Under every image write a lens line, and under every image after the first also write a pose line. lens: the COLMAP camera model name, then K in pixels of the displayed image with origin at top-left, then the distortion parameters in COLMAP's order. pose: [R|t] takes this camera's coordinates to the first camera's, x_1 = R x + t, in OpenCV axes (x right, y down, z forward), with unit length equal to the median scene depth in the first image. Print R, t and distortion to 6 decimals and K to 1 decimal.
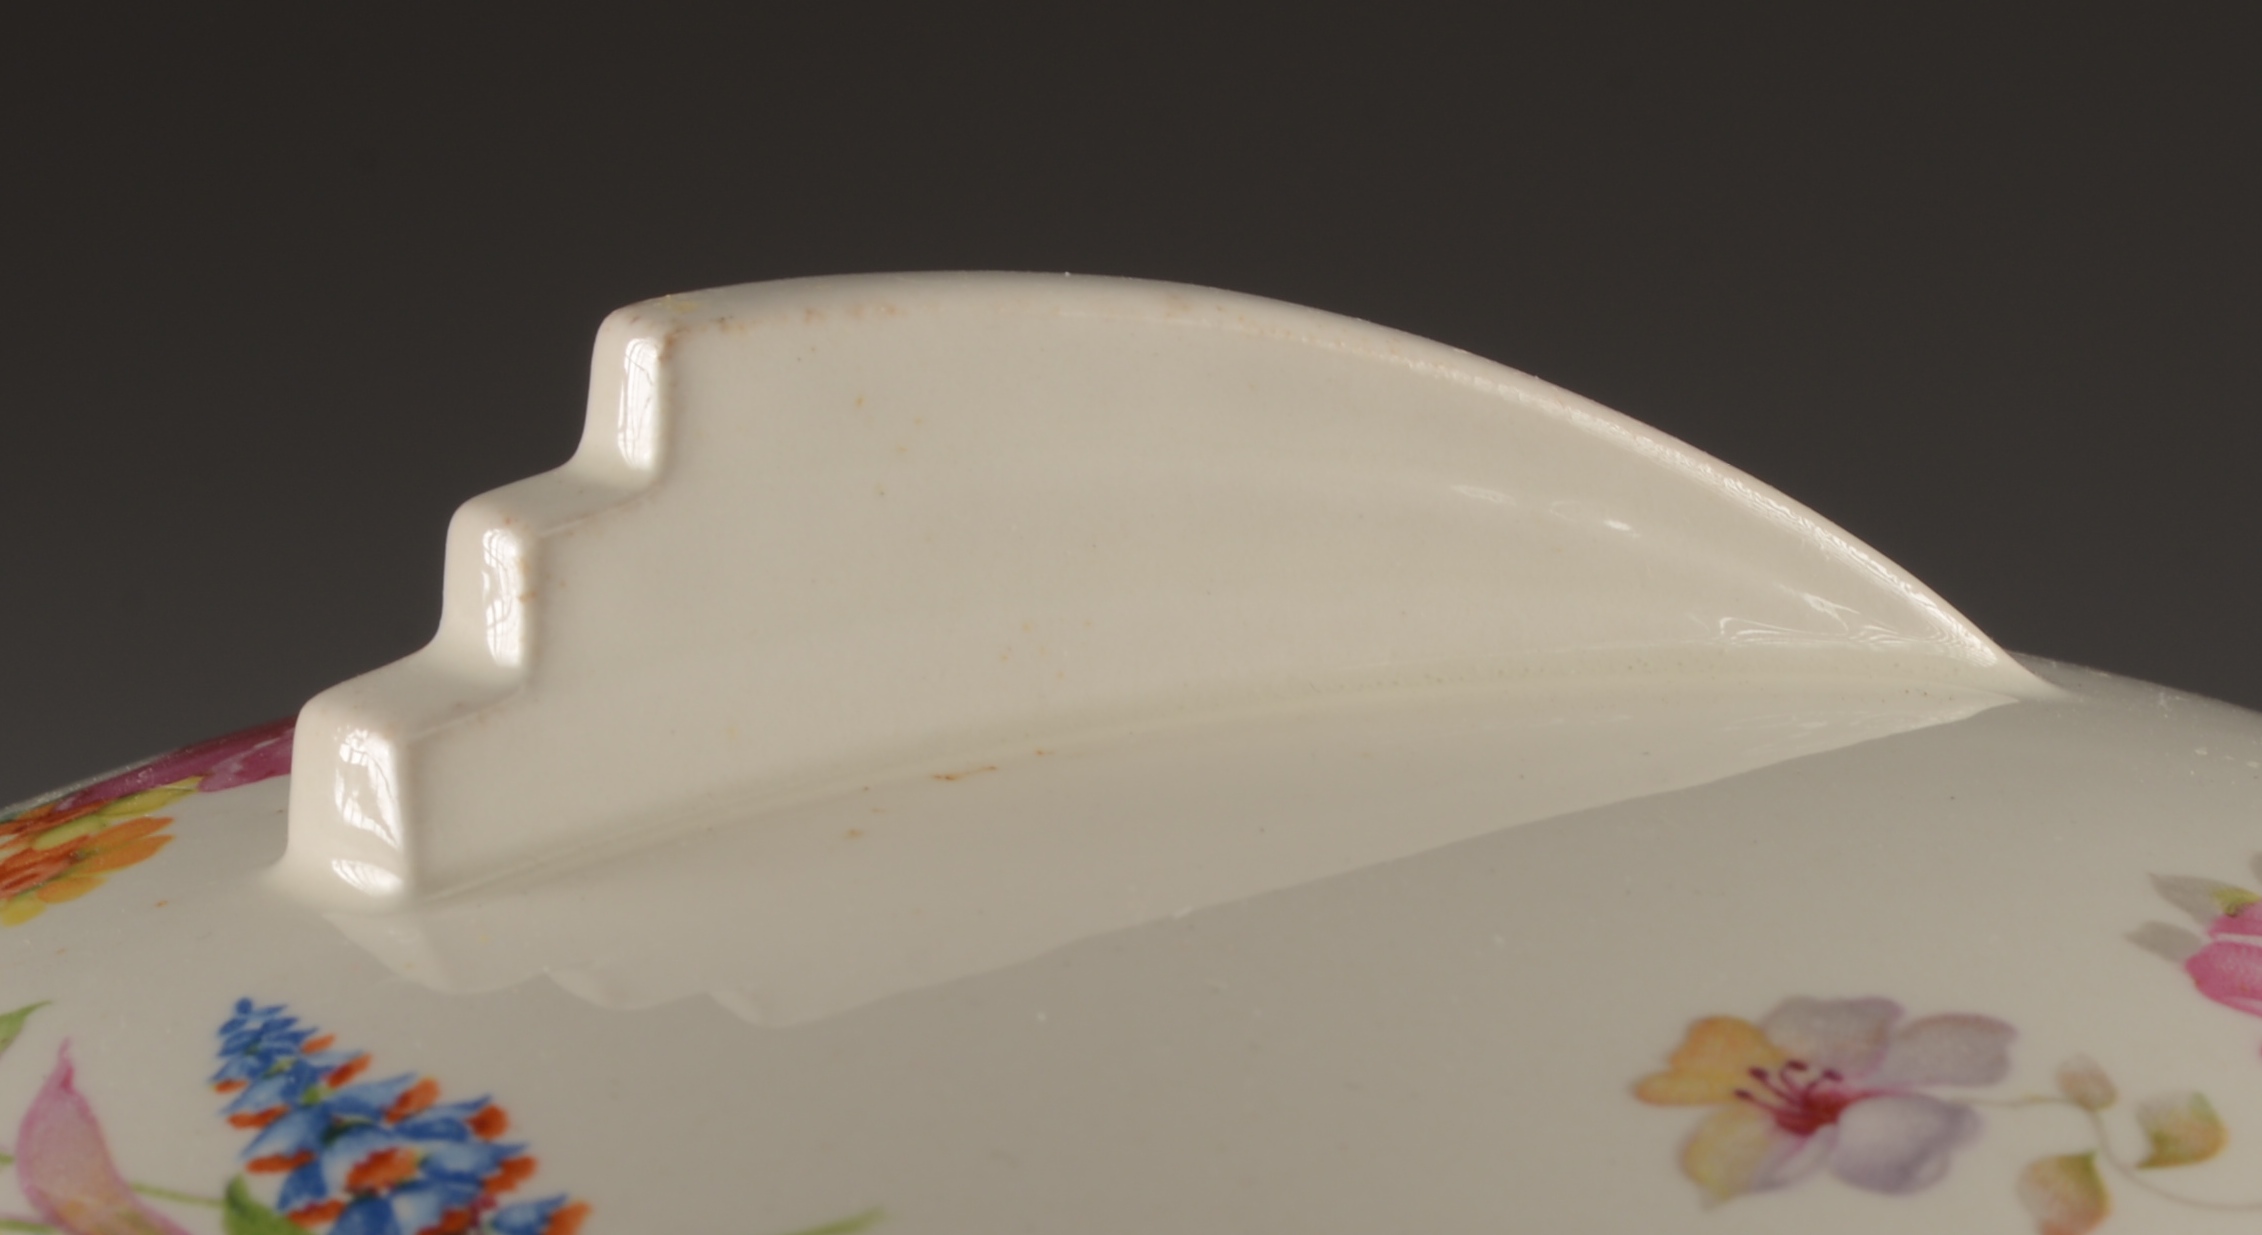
lens RADIAL K [[10900.5, 0, 1132.6], [0, 10900.5, 618.0], [0, 0, 1]] dist [0.157248, 0.000000]
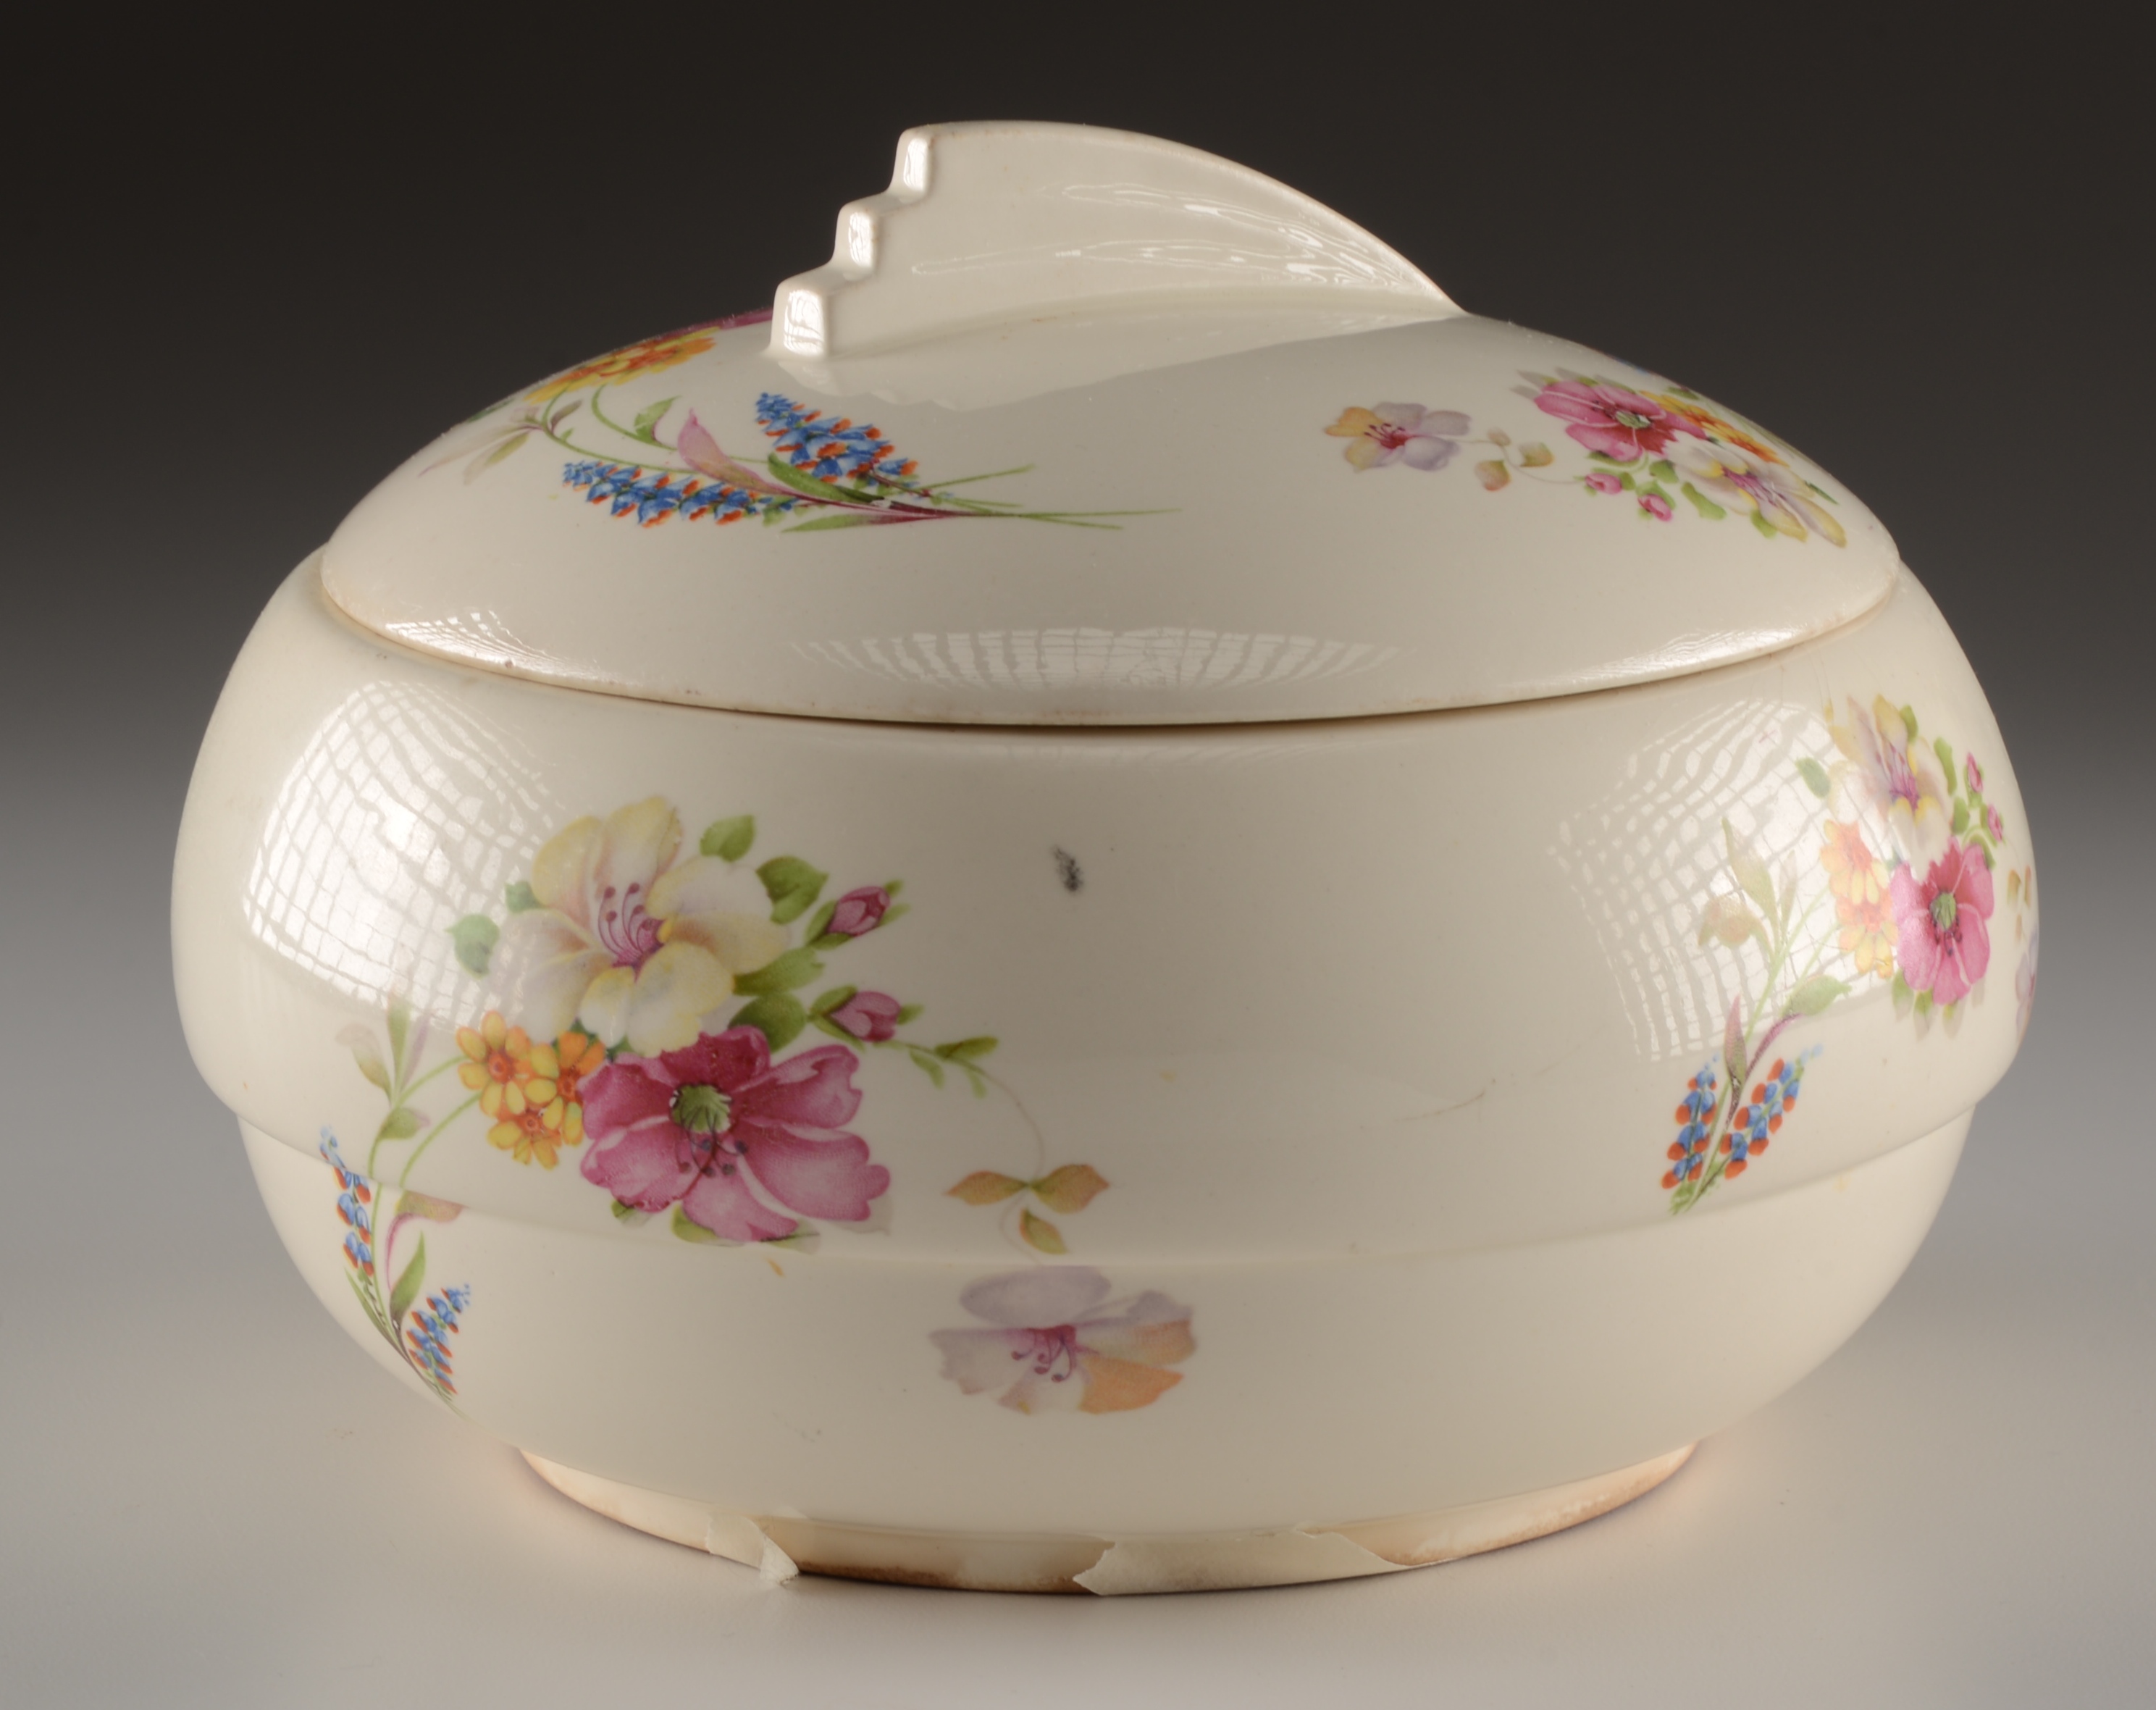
lens RADIAL K [[9167.5, 0, 1077.9], [0, 9167.5, 854.7], [0, 0, 1]] dist [-0.200973, 0.000000]
pose [[0.994003, 0.021161, 0.107281, -0.235533], [-0.015980, 0.998675, -0.048926, 0.244714], [-0.108175, 0.046918, 0.993024, -1.094804]]
